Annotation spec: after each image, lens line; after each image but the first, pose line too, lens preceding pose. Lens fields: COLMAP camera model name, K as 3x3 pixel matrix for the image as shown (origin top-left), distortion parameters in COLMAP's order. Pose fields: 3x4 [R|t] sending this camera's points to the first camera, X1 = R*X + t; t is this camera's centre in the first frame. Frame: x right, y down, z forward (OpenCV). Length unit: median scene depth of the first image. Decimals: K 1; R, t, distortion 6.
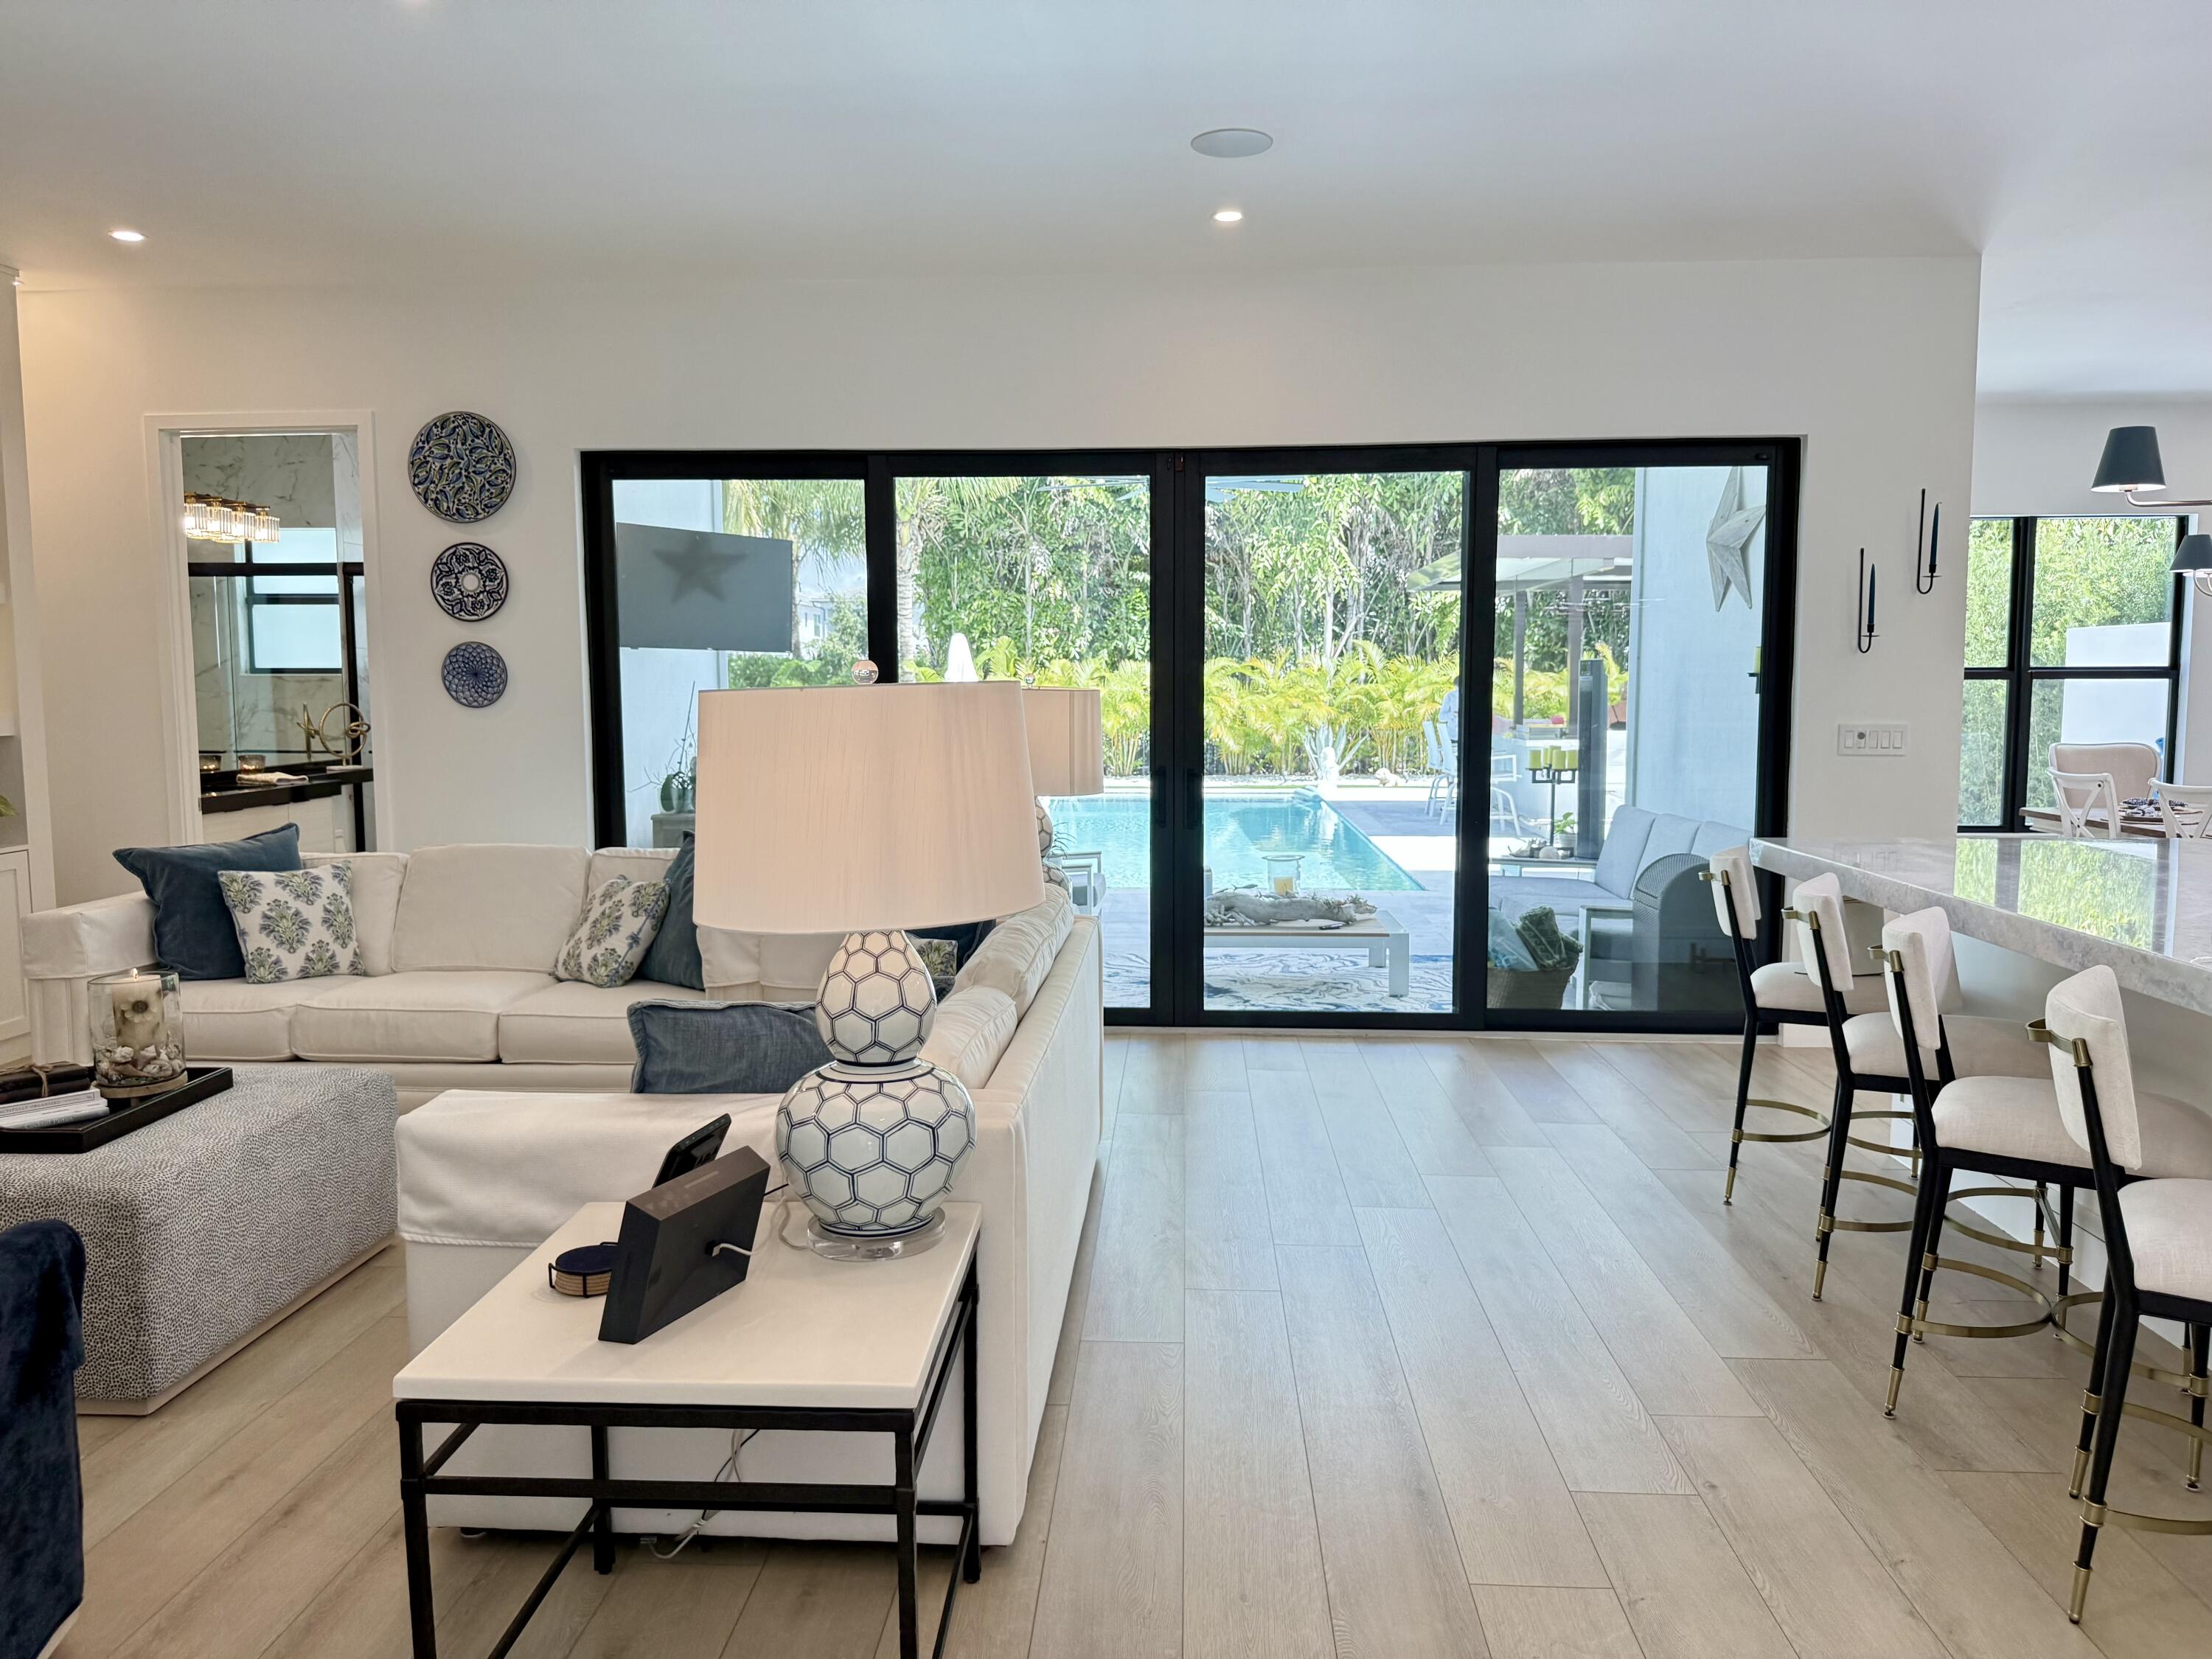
lens RADIAL K [[1604.9, 0, 1106.0], [0, 1604.9, 829.5], [0, 0, 1]] dist [-0.000233, -0.001720]
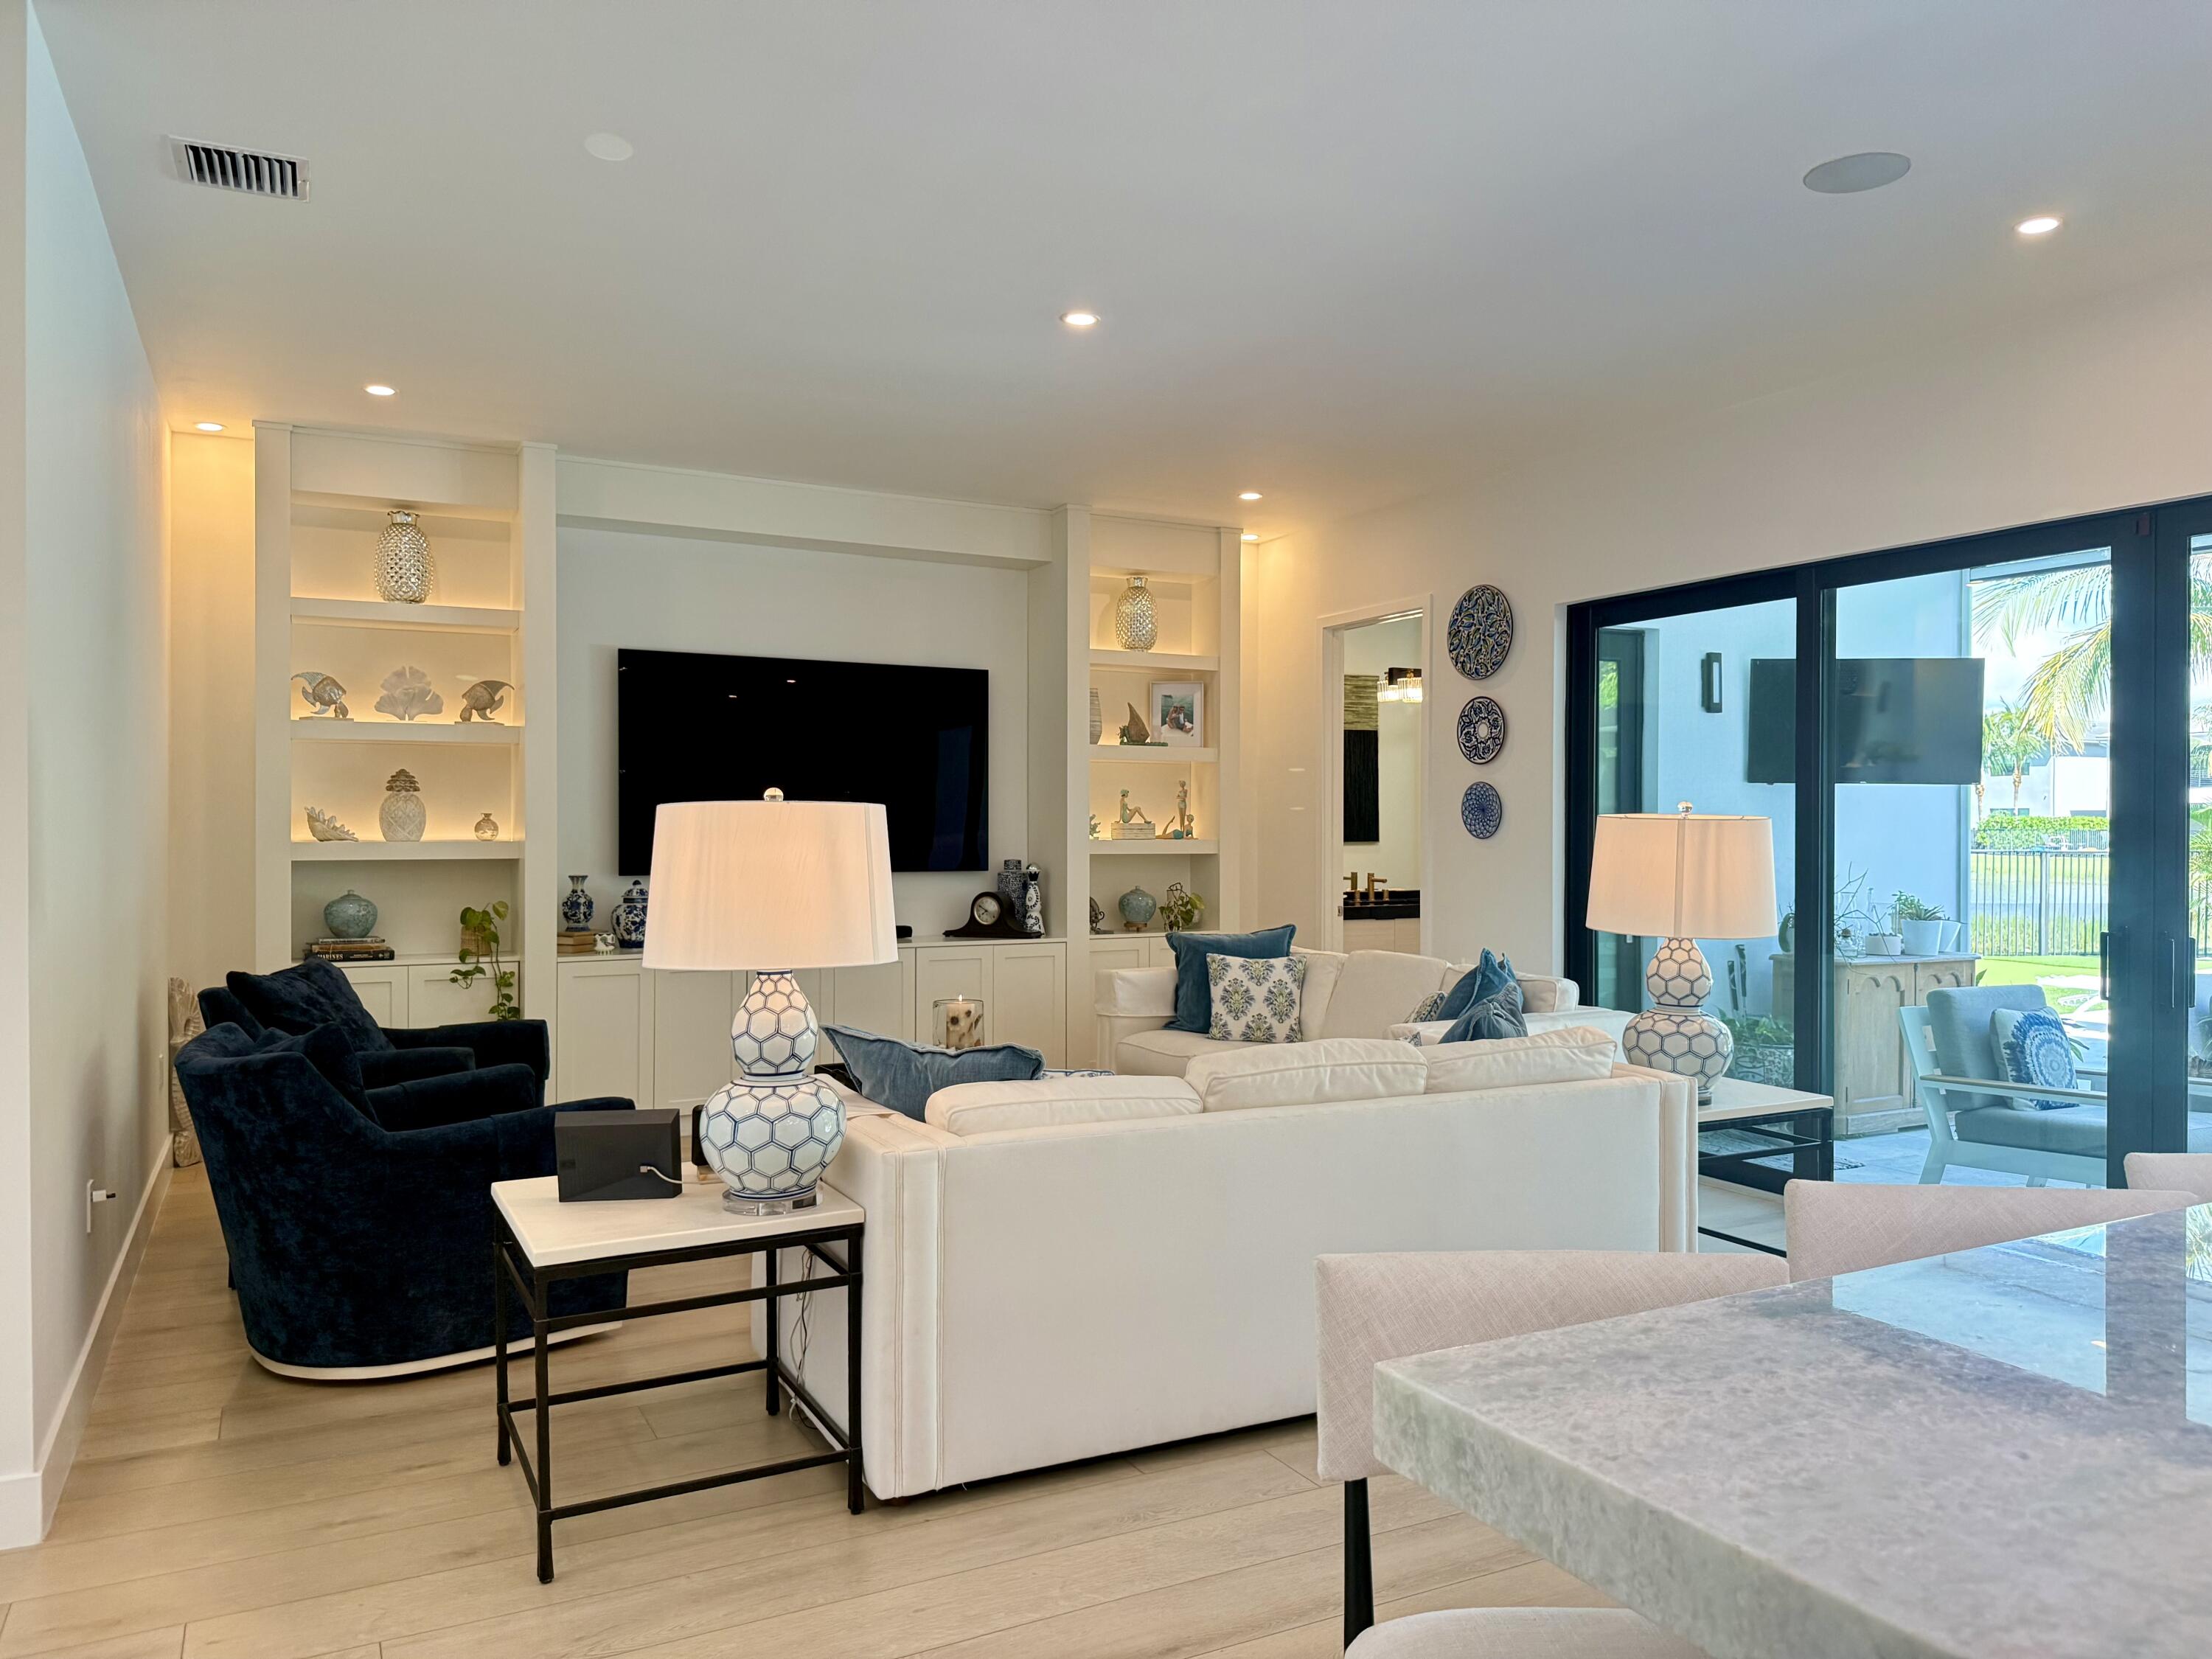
lens RADIAL K [[1537.8, 0, 1098.7], [0, 1537.8, 864.3], [0, 0, 1]] dist [0.000330, -0.002501]
pose [[0.507083, 0.025176, -0.861529, 0.498901], [-0.087606, 0.995902, -0.022461, -0.011107], [0.857433, 0.086865, 0.507211, 0.251800]]
